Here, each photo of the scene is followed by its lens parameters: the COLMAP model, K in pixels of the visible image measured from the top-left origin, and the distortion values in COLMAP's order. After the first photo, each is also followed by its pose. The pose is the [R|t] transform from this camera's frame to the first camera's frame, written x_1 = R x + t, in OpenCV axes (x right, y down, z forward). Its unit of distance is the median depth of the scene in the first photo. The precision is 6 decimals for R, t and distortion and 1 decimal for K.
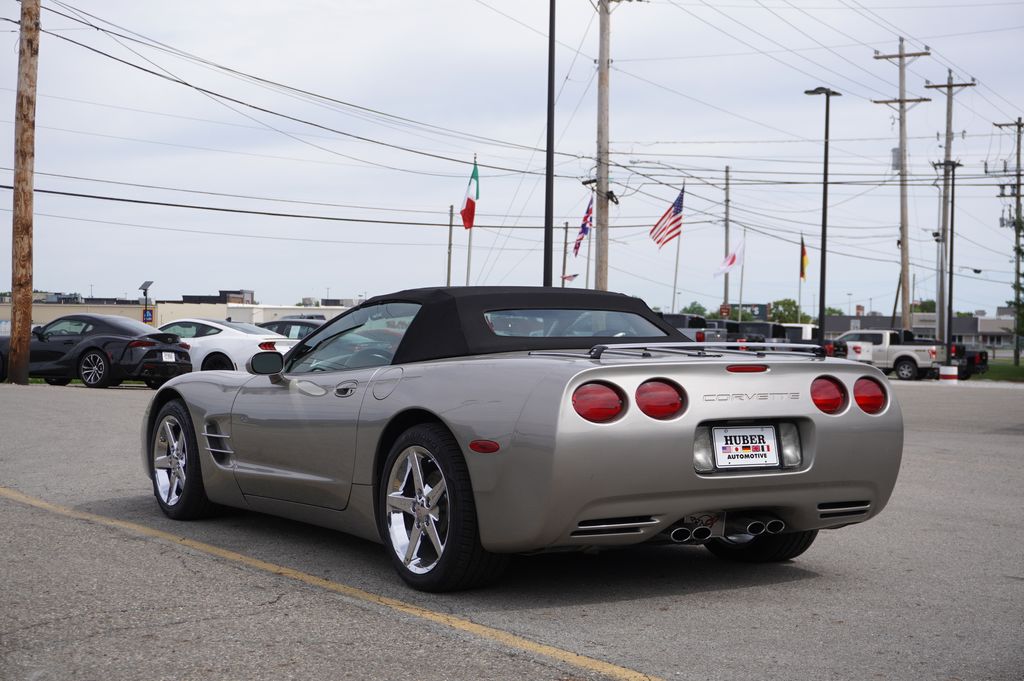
lens RADIAL K [[1648.5, 0, 512.0], [0, 1648.5, 340.5], [0, 0, 1]] dist [-0.016637, -0.000243]
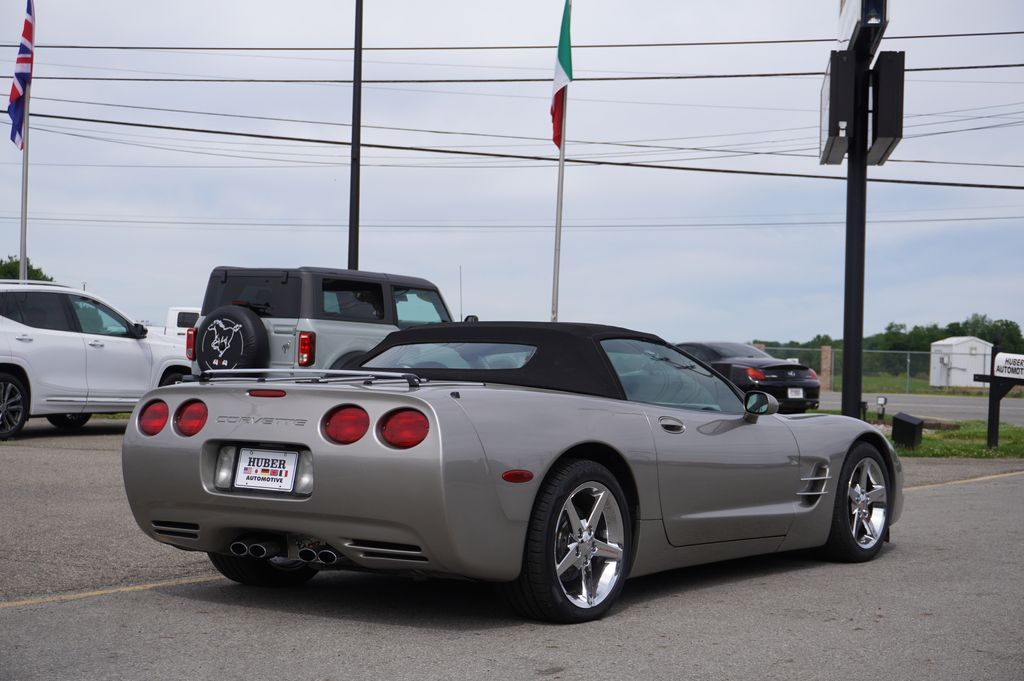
lens RADIAL K [[1648.5, 0, 512.0], [0, 1648.5, 340.5], [0, 0, 1]] dist [-0.016637, -0.000243]
pose [[0.357184, -0.022100, -0.933773, 0.276261], [-0.022010, 0.999243, -0.032069, 0.003324], [0.933775, 0.032007, 0.356427, 0.186370]]
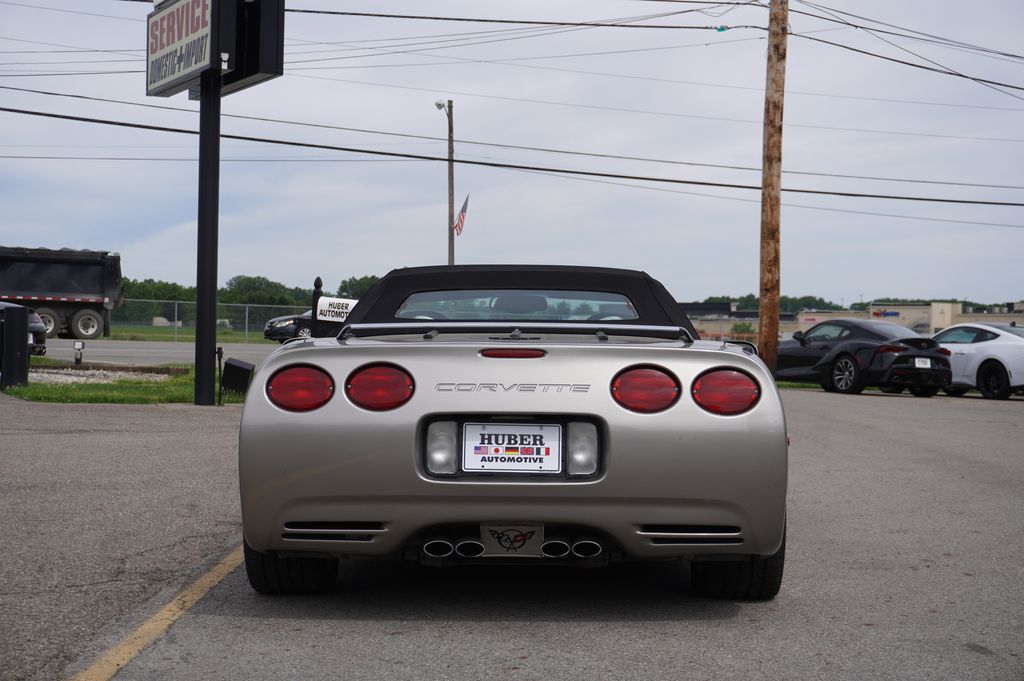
lens RADIAL K [[1660.0, 0, 512.0], [0, 1660.0, 340.5], [0, 0, 1]] dist [0.013758, 0.199286]
pose [[0.824839, 0.002013, -0.565364, 0.147174], [-0.006013, 0.999968, -0.005212, 0.003565], [0.565336, 0.007699, 0.824825, 0.074980]]
